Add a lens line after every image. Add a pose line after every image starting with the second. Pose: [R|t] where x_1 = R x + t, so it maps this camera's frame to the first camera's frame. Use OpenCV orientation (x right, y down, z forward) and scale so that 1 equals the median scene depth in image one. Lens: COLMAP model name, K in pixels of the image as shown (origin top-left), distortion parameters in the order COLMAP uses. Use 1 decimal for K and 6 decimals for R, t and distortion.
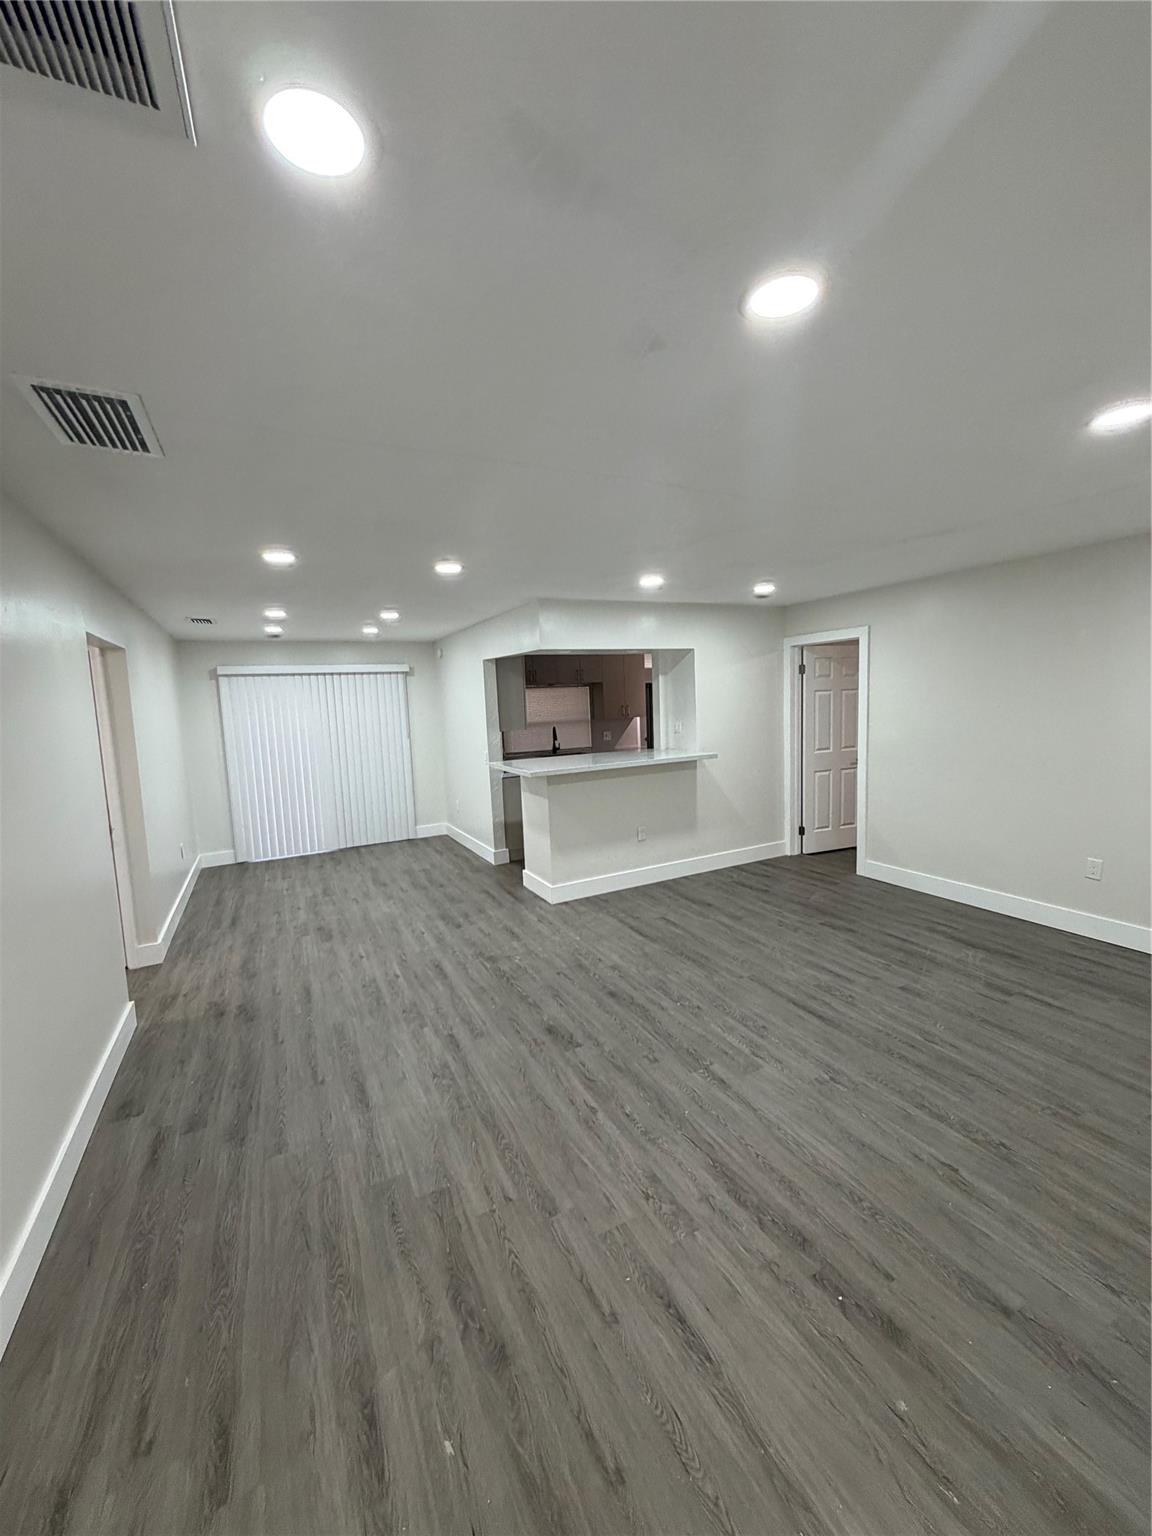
lens RADIAL K [[610.2, 0, 577.7], [0, 610.2, 764.2], [0, 0, 1]] dist [-0.002882, 0.000319]
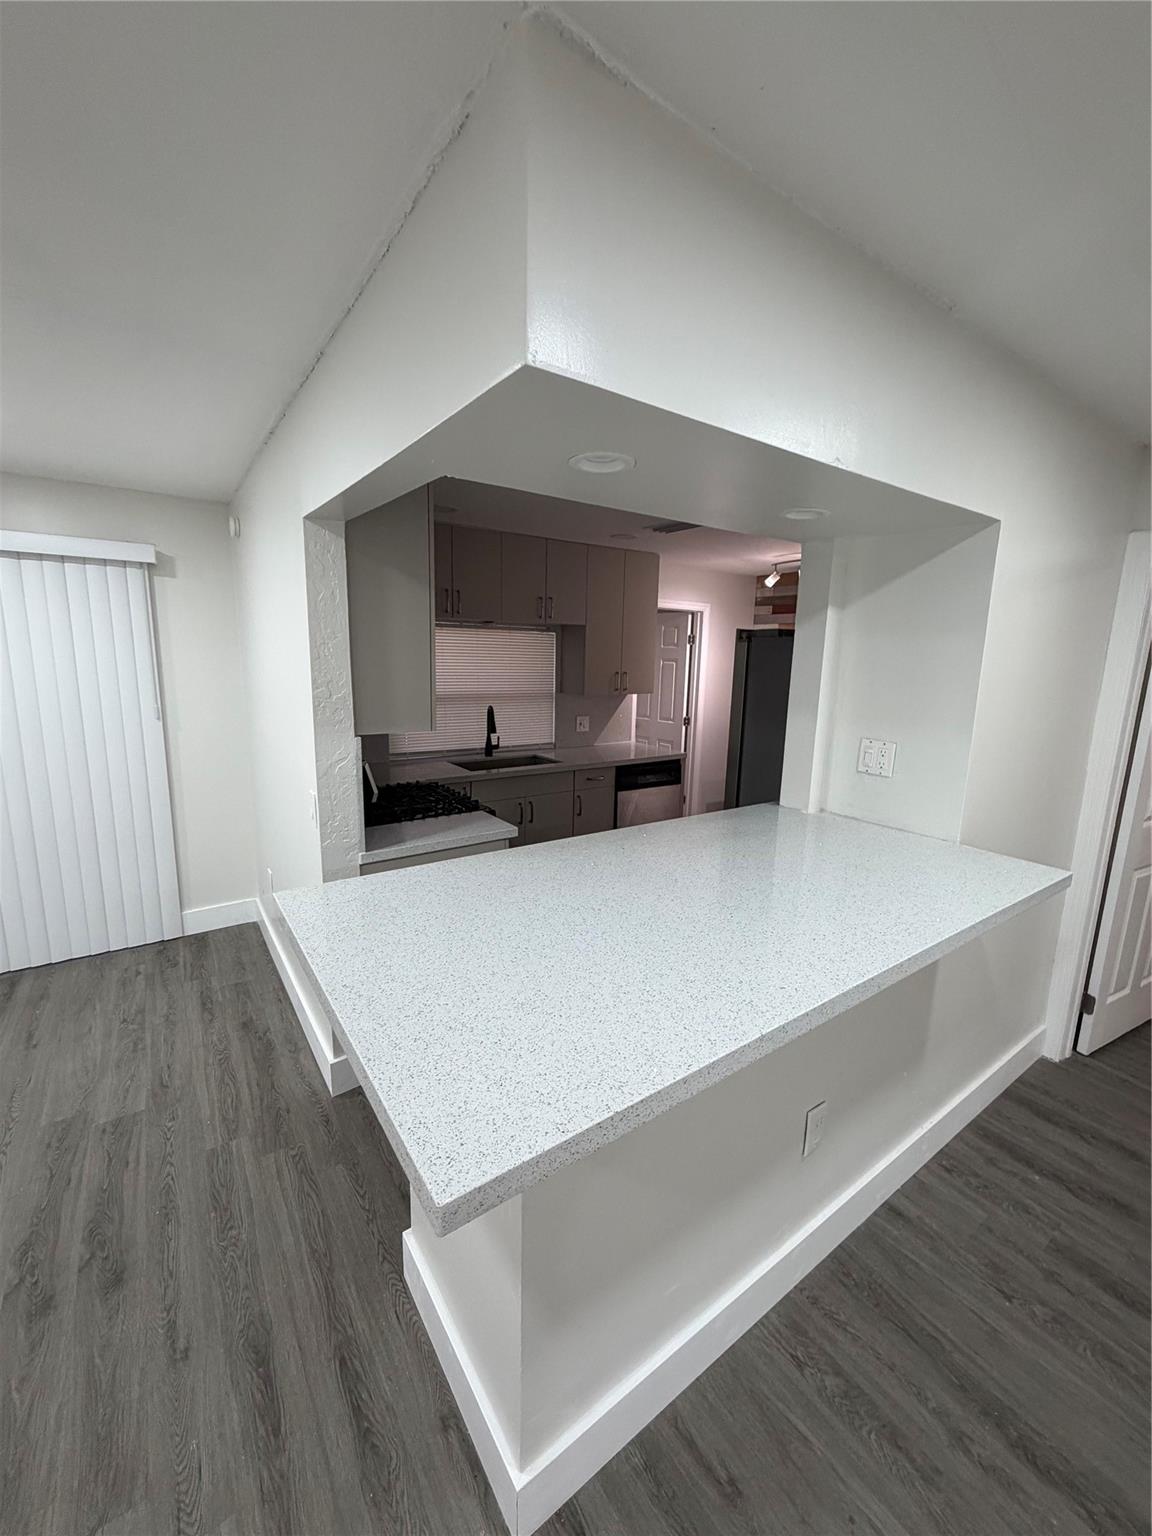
lens RADIAL K [[610.2, 0, 577.7], [0, 610.2, 764.2], [0, 0, 1]] dist [-0.002882, 0.000319]
pose [[0.988573, 0.040221, 0.145275, -0.048377], [-0.050812, 0.996256, 0.069945, -0.064991], [-0.141917, -0.076528, 0.986916, 0.596759]]
